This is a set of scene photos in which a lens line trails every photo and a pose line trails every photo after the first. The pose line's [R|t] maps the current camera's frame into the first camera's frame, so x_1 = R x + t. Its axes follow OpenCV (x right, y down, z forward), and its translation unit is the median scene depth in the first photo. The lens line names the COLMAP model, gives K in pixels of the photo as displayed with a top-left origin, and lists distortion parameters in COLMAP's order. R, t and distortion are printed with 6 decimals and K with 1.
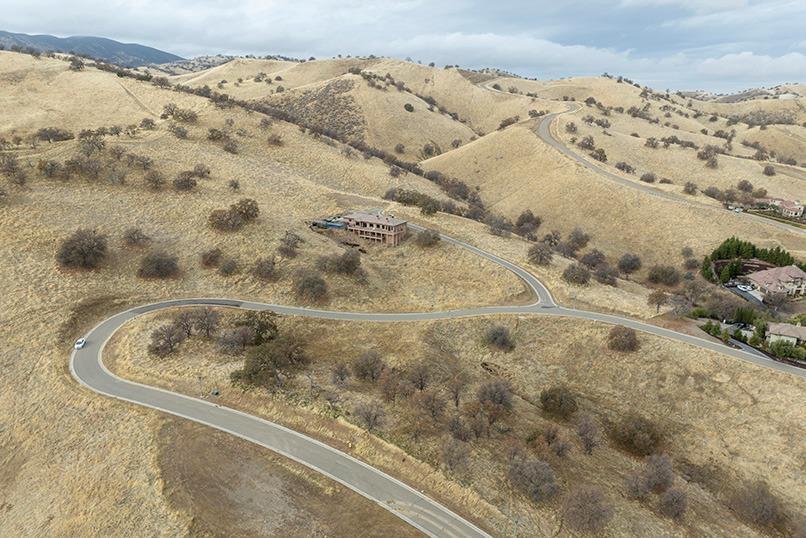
lens RADIAL K [[572.2, 0, 400.4], [0, 572.2, 269.1], [0, 0, 1]] dist [-0.044347, 0.010577]
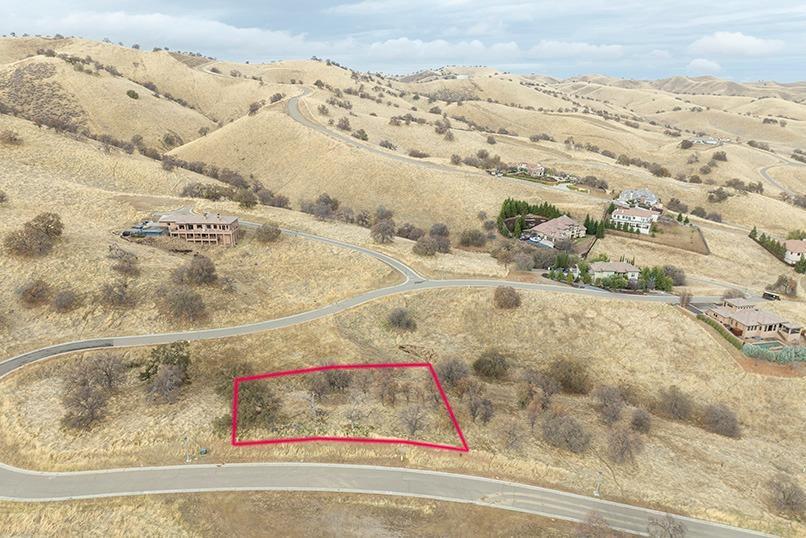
lens RADIAL K [[569.9, 0, 395.2], [0, 569.9, 266.5], [0, 0, 1]] dist [-0.040538, 0.005753]
pose [[0.870516, -0.156476, 0.466602, -0.195837], [0.145576, 0.987551, 0.059583, -0.022250], [-0.470117, 0.016058, 0.882458, 0.076597]]
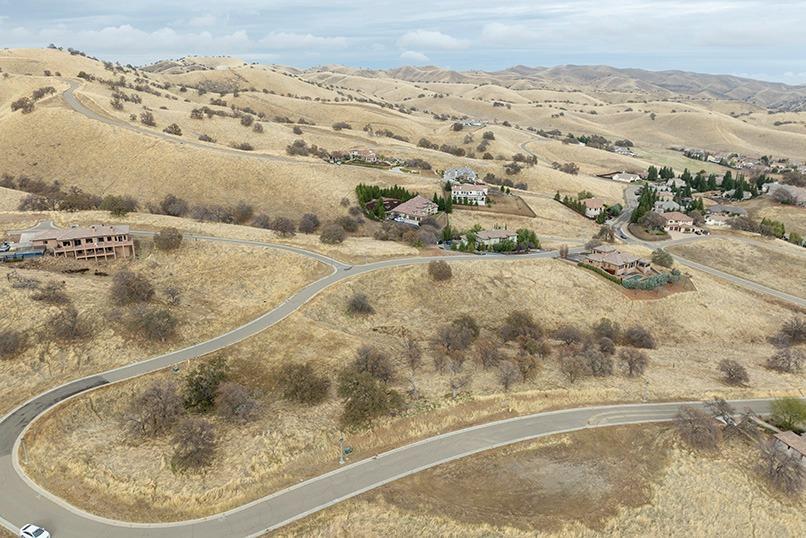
lens RADIAL K [[573.8, 0, 395.2], [0, 573.8, 254.3], [0, 0, 1]] dist [-0.037098, -0.000844]
pose [[0.576595, -0.248537, 0.778311, -0.388114], [0.233191, 0.963046, 0.134774, -0.062350], [-0.783045, 0.103785, 0.613244, 0.203154]]
